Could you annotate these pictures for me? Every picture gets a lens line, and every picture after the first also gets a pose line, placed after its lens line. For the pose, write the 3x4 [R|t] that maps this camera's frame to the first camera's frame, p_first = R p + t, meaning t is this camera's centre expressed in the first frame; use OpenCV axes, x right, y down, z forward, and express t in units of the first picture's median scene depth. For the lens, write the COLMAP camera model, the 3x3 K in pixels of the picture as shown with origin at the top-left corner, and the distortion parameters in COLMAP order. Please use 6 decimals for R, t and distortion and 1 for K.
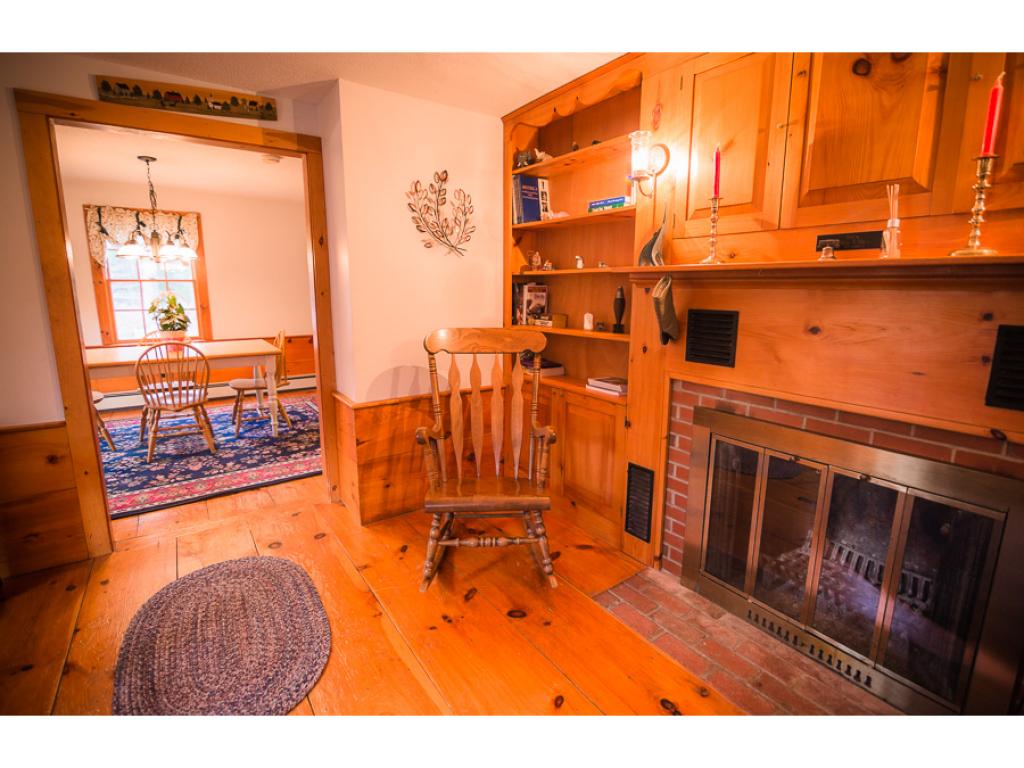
lens RADIAL K [[461.5, 0, 510.8], [0, 461.5, 381.7], [0, 0, 1]] dist [-0.031480, -0.000357]
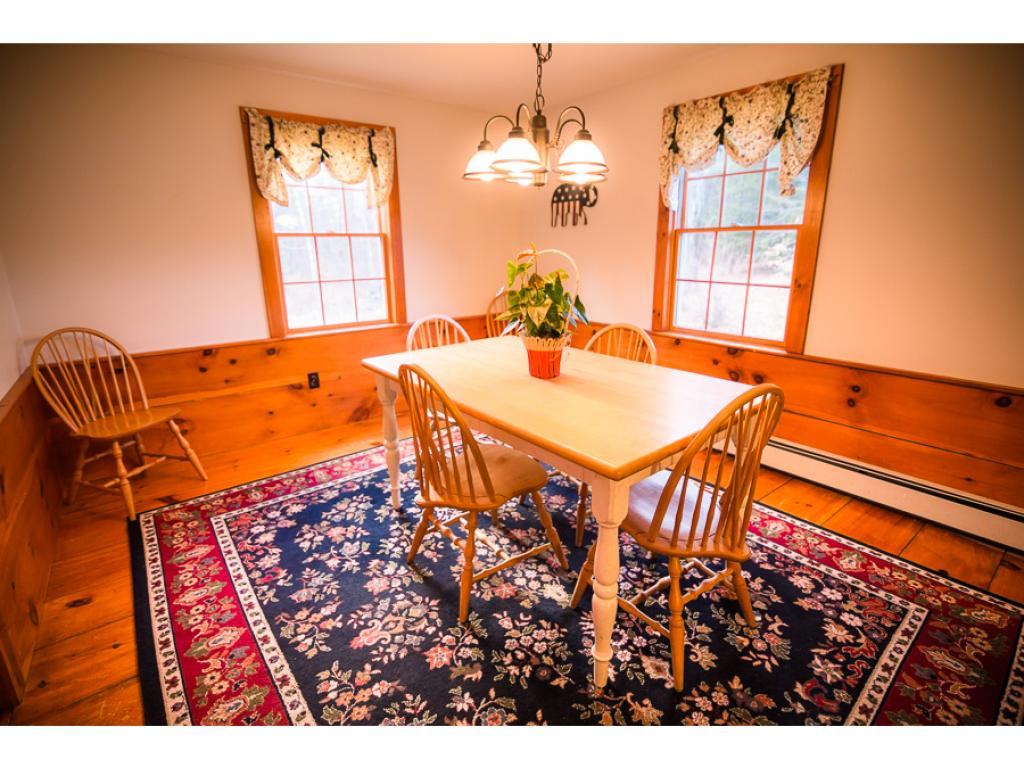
lens RADIAL K [[493.3, 0, 512.6], [0, 493.3, 383.7], [0, 0, 1]] dist [-0.020137, 0.000751]
pose [[0.037182, 0.260819, -0.964671, -0.431875], [-0.190416, 0.949501, 0.249379, -0.336728], [0.980999, 0.174416, 0.084968, 1.683461]]
